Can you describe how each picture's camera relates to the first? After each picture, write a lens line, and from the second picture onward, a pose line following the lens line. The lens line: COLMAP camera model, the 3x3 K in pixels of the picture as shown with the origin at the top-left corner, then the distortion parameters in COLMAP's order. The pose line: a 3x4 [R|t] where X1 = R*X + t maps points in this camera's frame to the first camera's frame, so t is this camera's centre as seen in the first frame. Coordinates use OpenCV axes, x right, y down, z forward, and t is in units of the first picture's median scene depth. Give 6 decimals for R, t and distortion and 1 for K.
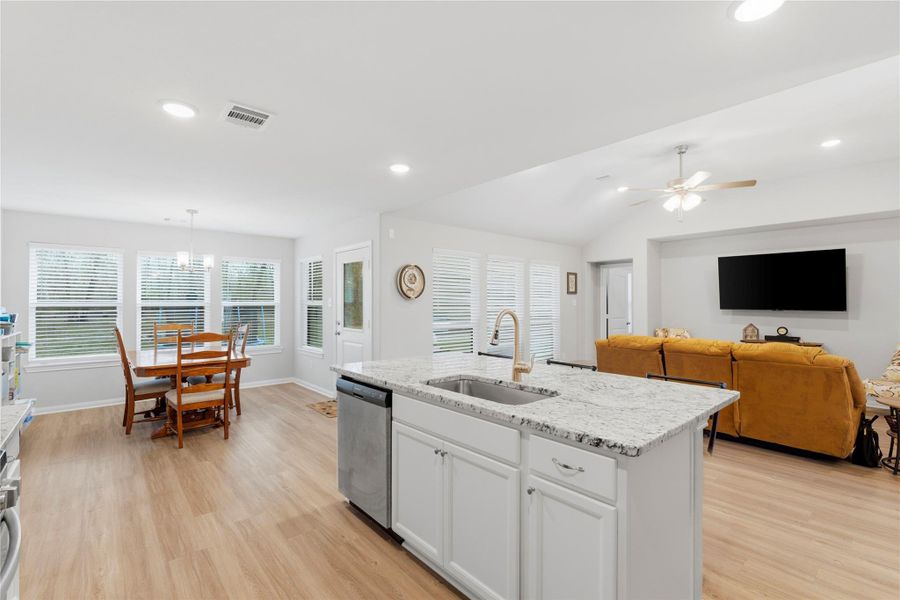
lens RADIAL K [[400.4, 0, 448.1], [0, 400.4, 301.2], [0, 0, 1]] dist [-0.002212, 0.000004]
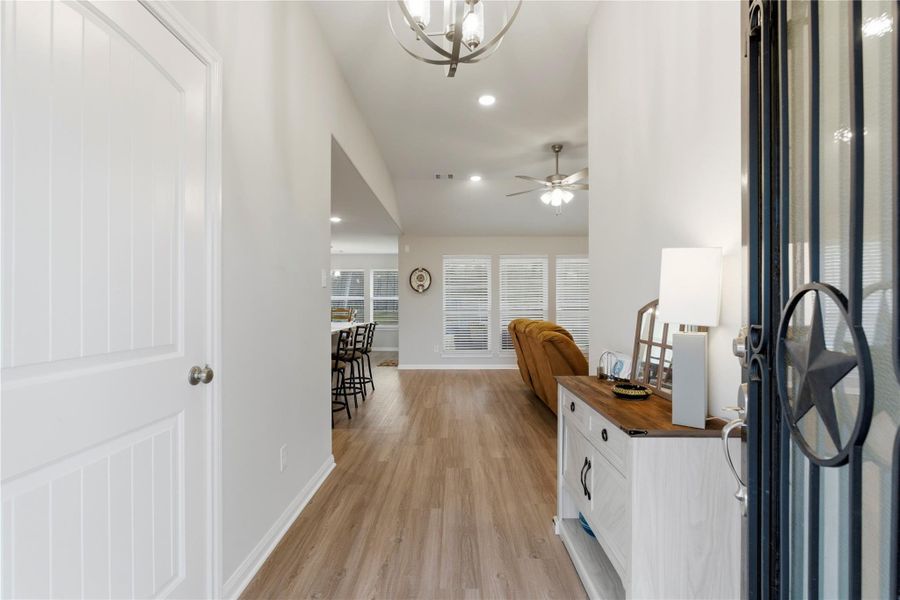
lens RADIAL K [[400.4, 0, 448.1], [0, 400.4, 301.2], [0, 0, 1]] dist [-0.002212, 0.000004]
pose [[0.746180, -0.002747, -0.665739, 0.991995], [0.004057, 0.999992, 0.000421, 0.028528], [0.665732, -0.003015, 0.746185, -0.016634]]
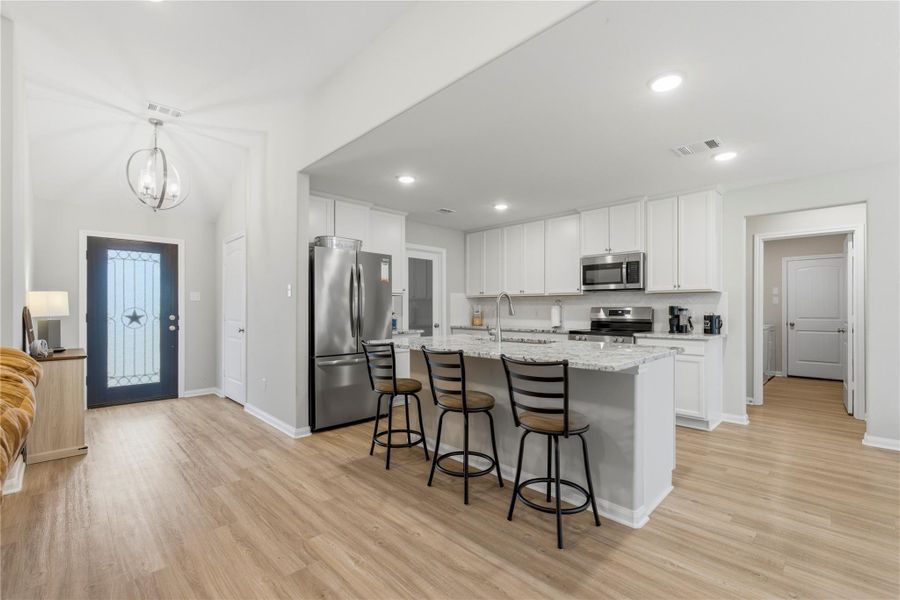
lens RADIAL K [[401.1, 0, 449.6], [0, 401.1, 308.1], [0, 0, 1]] dist [-0.002295, 0.000732]
pose [[-0.997983, -0.003106, -0.063412, 0.201294], [-0.002708, 0.999976, -0.006361, 0.040289], [0.063430, -0.006176, -0.997967, 1.113232]]
